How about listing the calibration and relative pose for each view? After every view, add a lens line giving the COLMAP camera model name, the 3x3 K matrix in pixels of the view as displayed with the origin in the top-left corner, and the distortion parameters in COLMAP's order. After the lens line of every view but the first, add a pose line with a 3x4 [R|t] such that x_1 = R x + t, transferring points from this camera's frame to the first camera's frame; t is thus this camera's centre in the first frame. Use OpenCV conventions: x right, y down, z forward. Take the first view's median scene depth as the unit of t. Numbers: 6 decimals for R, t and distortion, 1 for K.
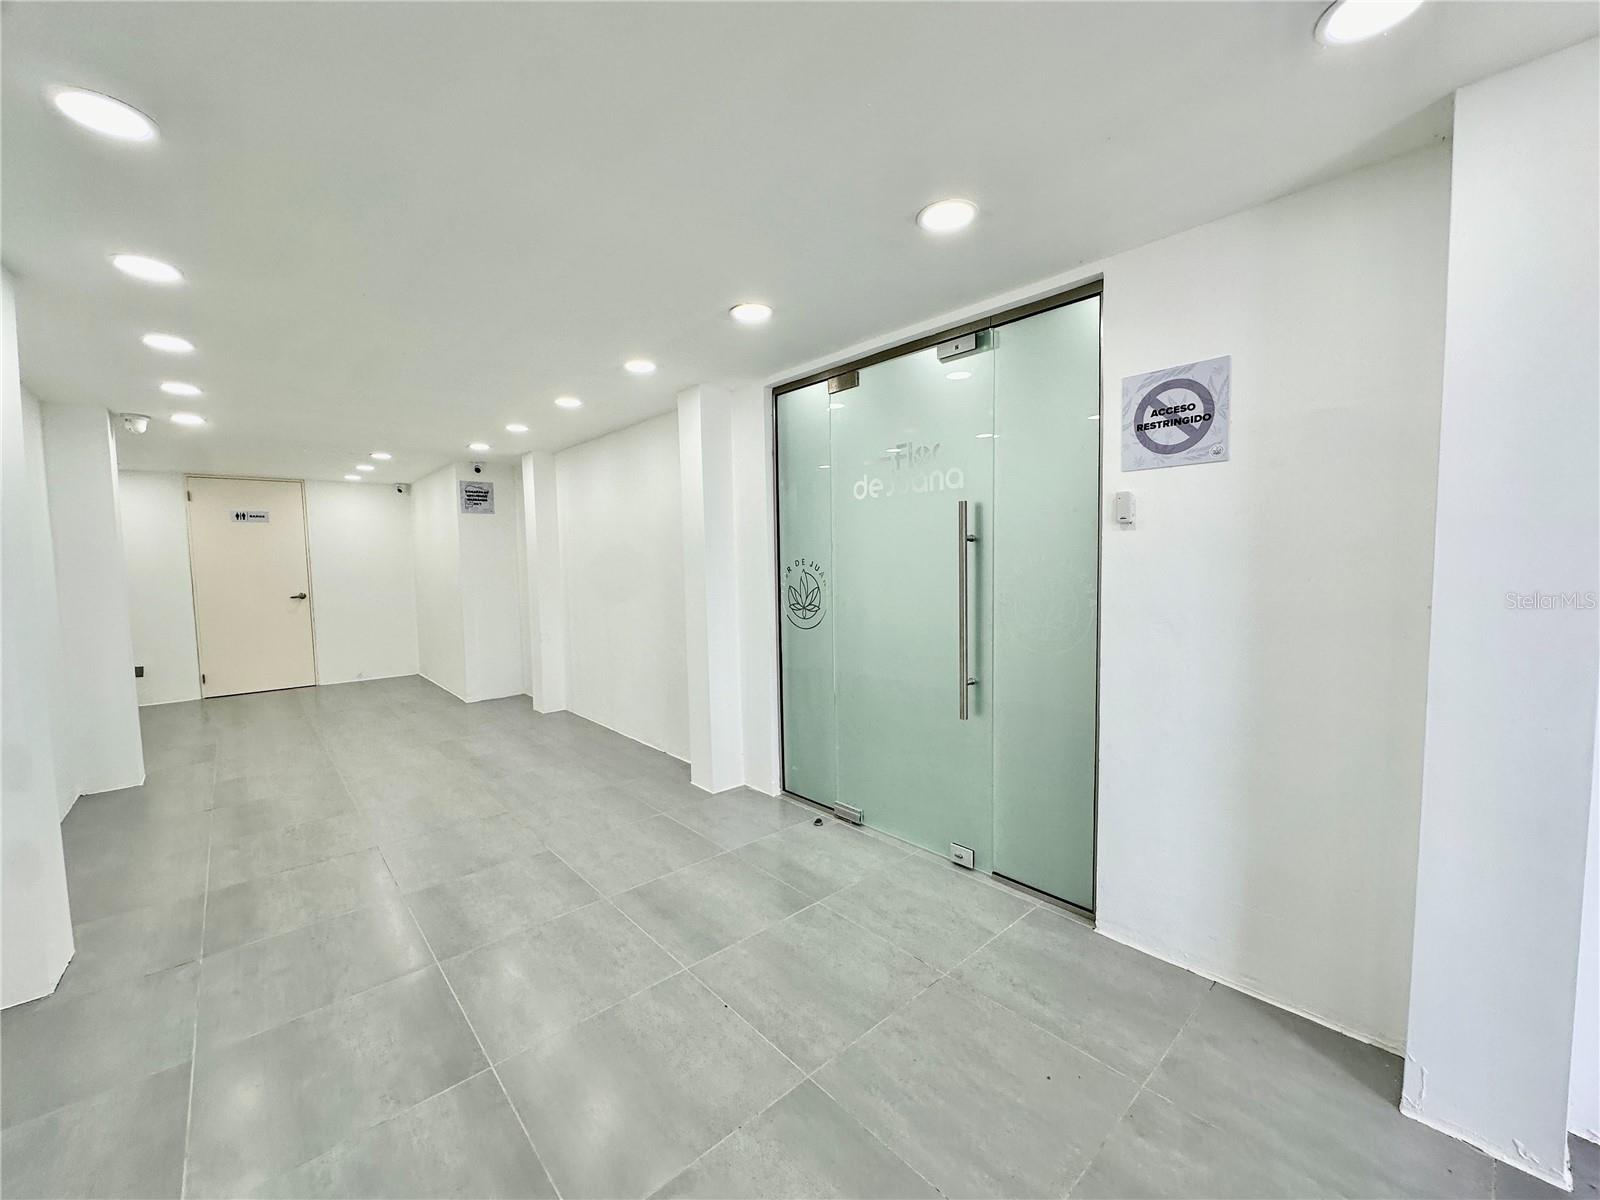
lens RADIAL K [[641.6, 0, 812.0], [0, 641.6, 596.2], [0, 0, 1]] dist [-0.003173, -0.000193]
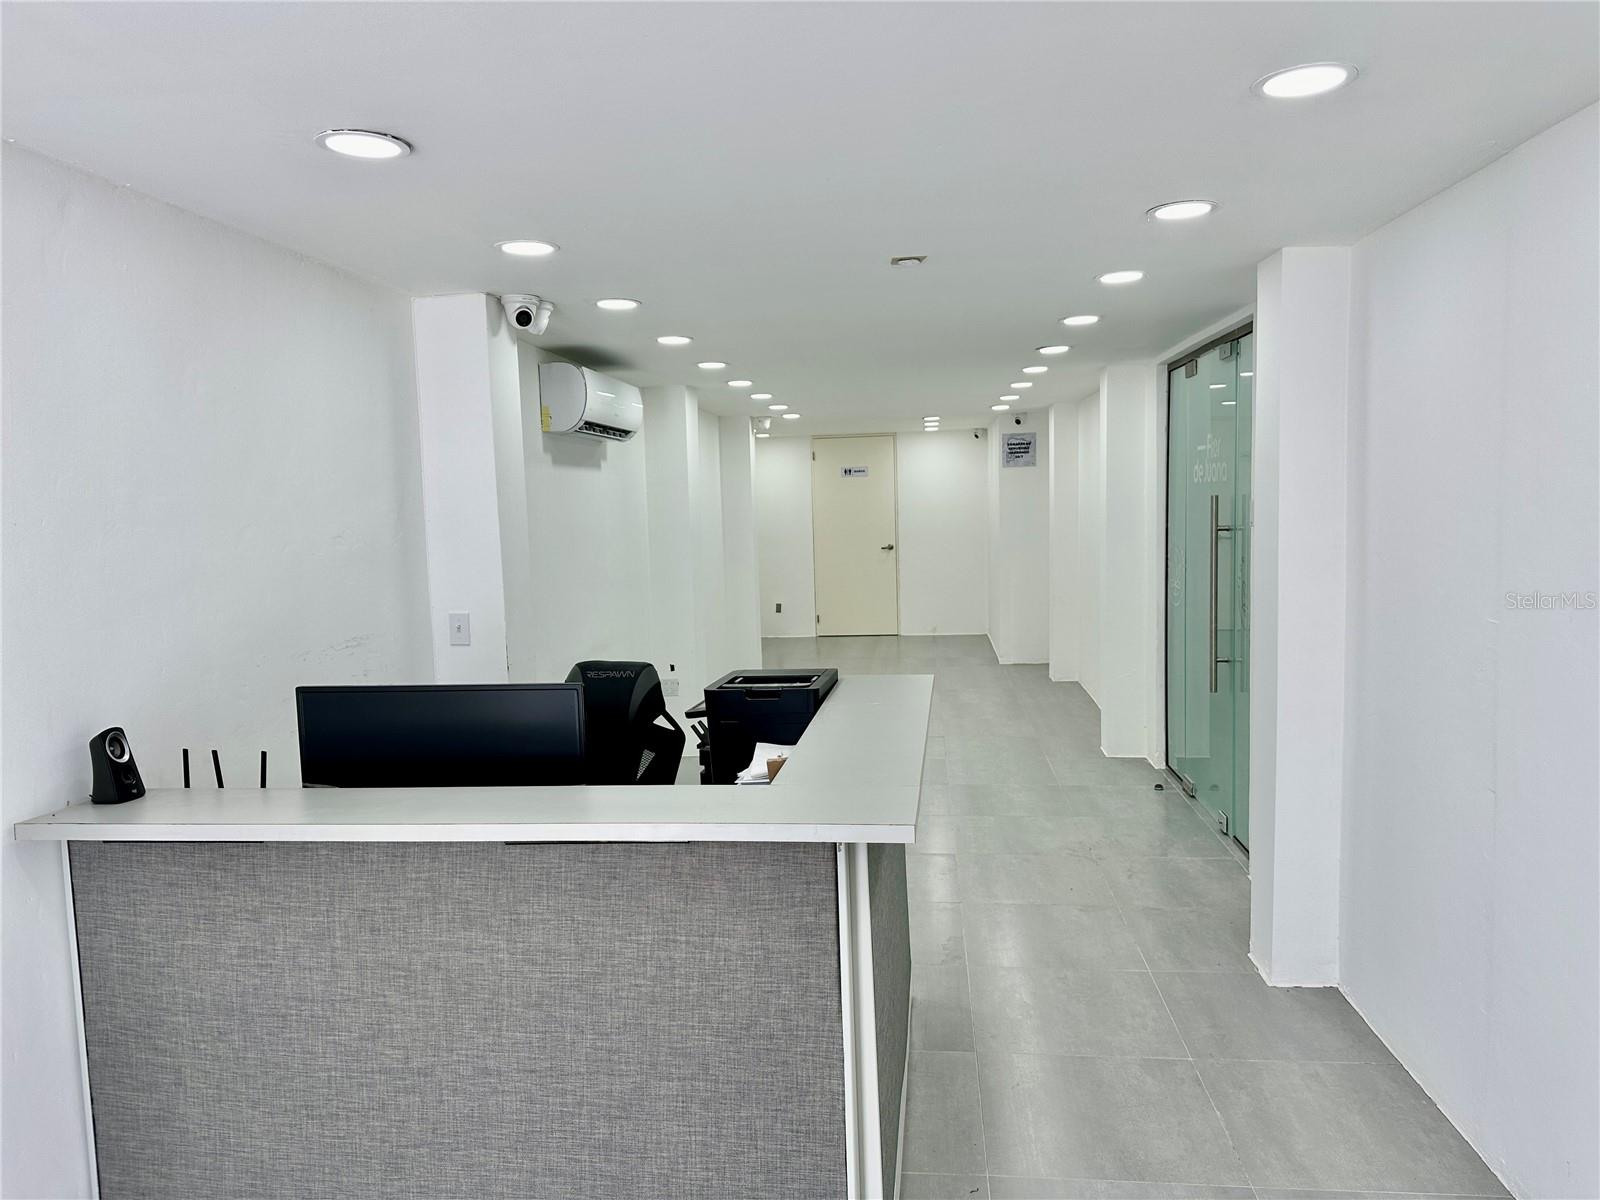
lens RADIAL K [[1119.1, 0, 799.8], [0, 1119.1, 602.6], [0, 0, 1]] dist [0.002000, 0.000180]
pose [[0.665524, 0.067561, -0.743313, 0.496185], [-0.027043, 0.997424, 0.066444, -0.029803], [0.745887, -0.024119, 0.665636, -0.339622]]
